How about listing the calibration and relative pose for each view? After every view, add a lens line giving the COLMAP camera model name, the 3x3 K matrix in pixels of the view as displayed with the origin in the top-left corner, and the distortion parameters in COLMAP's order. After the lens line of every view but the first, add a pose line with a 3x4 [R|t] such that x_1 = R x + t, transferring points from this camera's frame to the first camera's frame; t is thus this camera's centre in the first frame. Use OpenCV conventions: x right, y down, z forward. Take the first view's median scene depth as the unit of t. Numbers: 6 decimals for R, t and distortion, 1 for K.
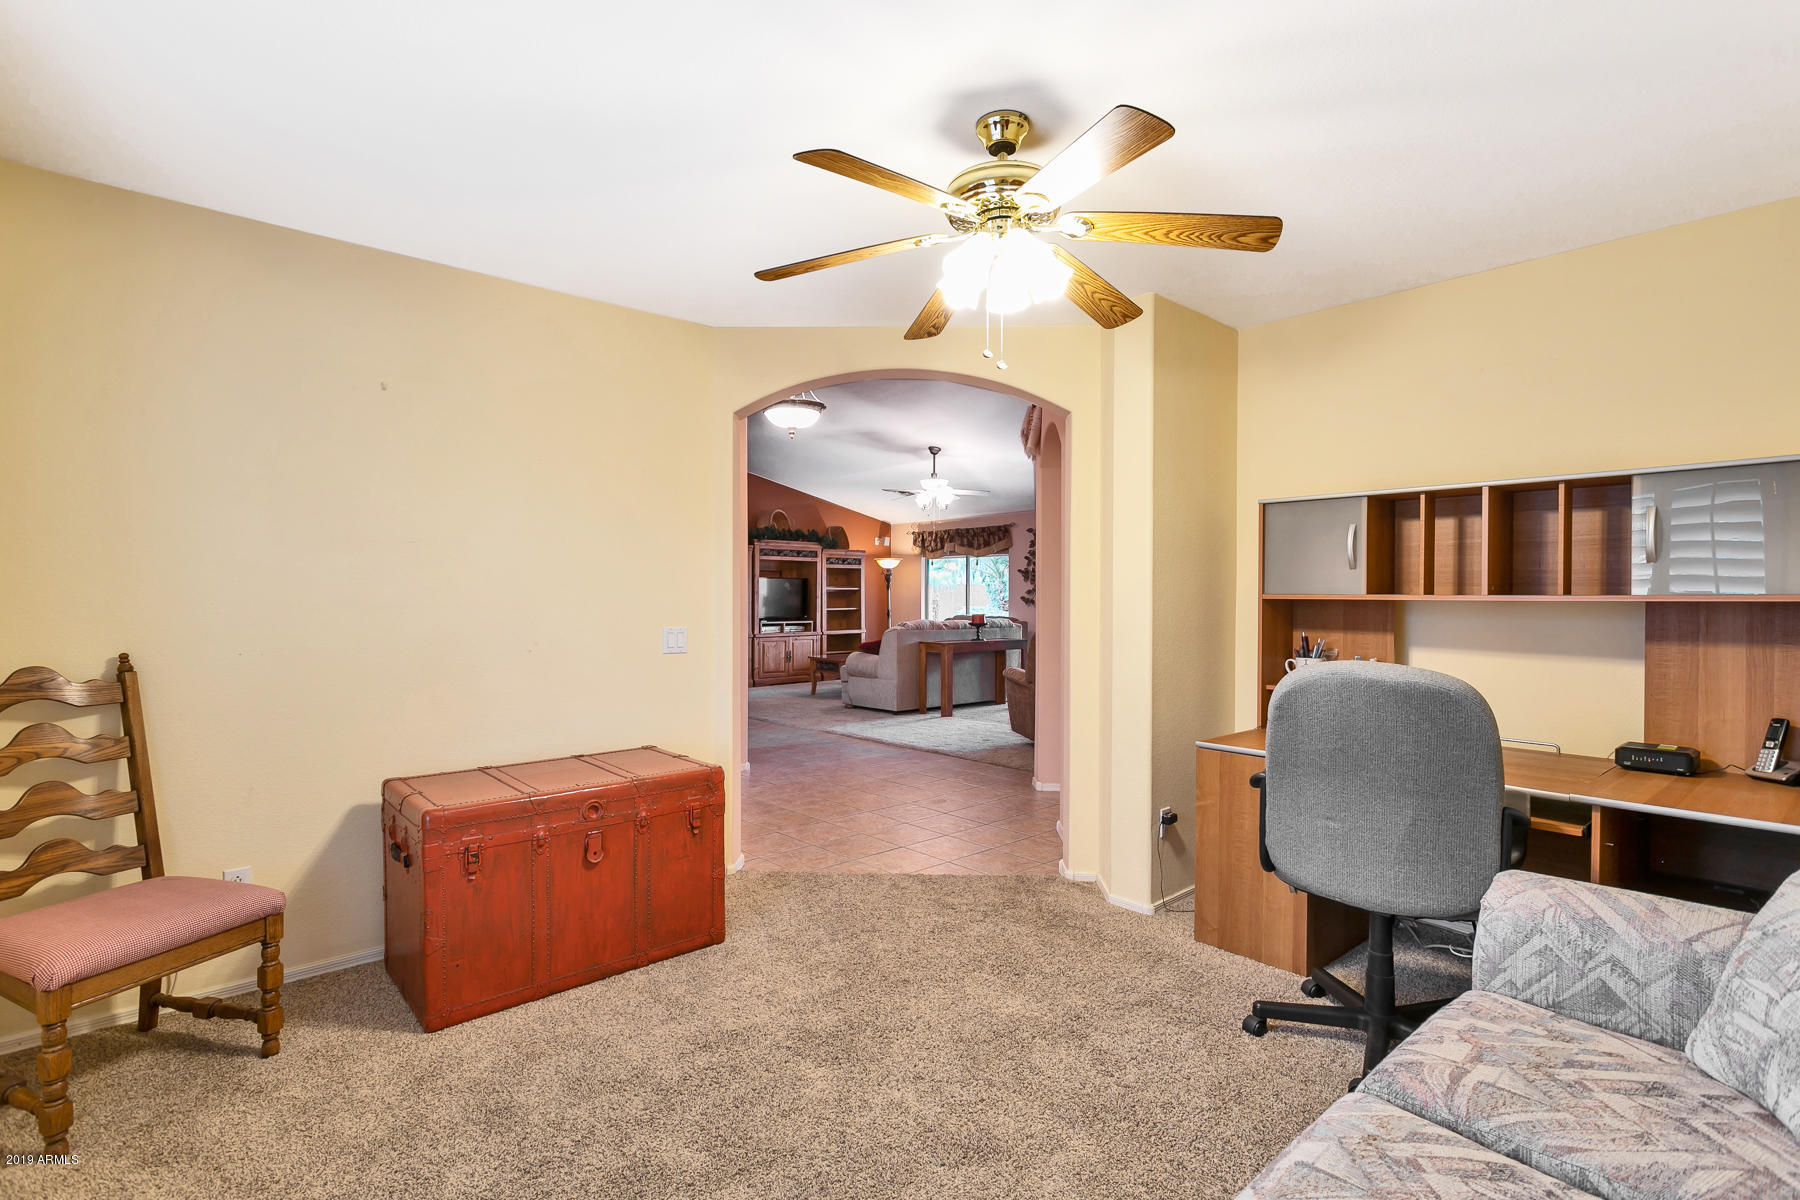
lens RADIAL K [[851.9, 0, 900.0], [0, 851.9, 600.0], [0, 0, 1]] dist [0.001746, -0.000008]
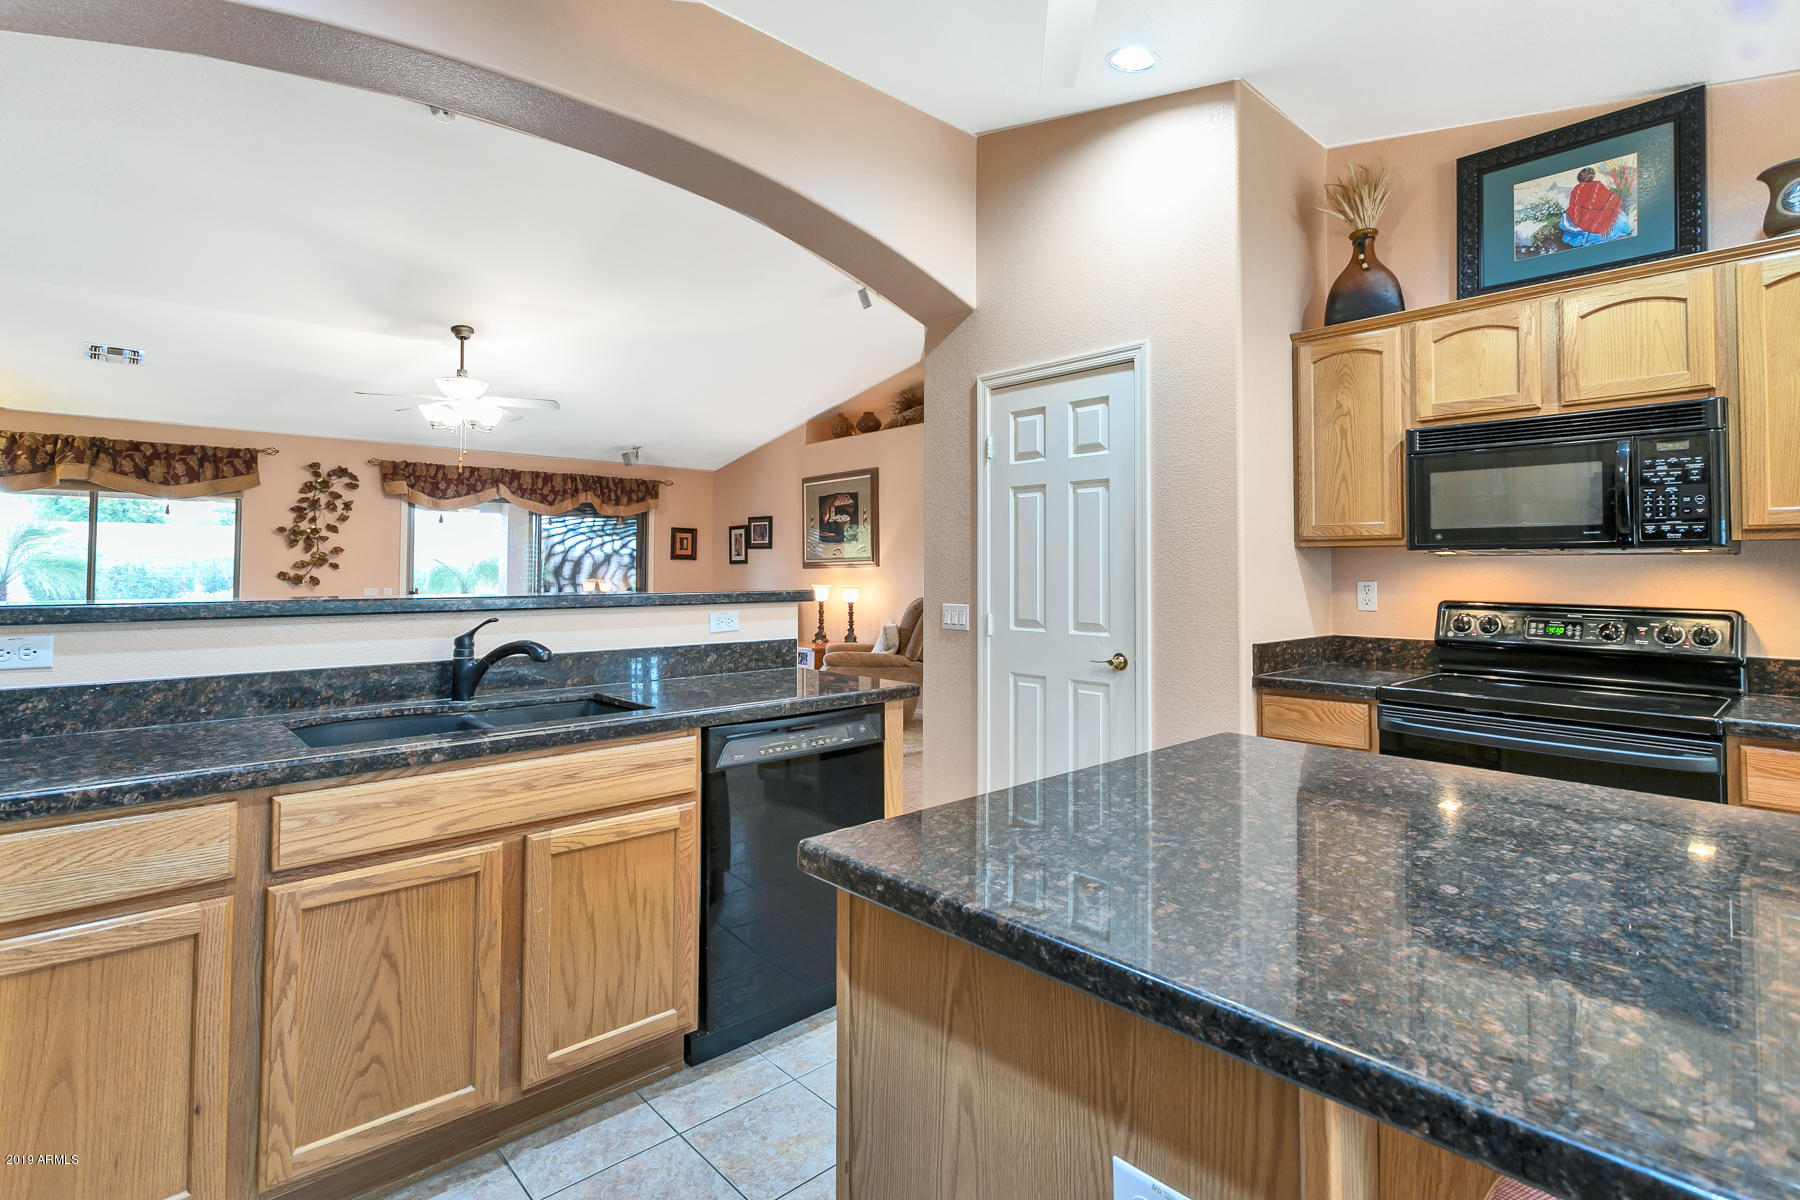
lens RADIAL K [[873.7, 0, 897.3], [0, 873.7, 543.8], [0, 0, 1]] dist [-0.000207, 0.001213]
pose [[0.008994, 0.030413, 0.999497, -0.460537], [0.005145, 0.999523, -0.030460, -0.003062], [-0.999946, 0.005417, 0.008833, 0.547851]]
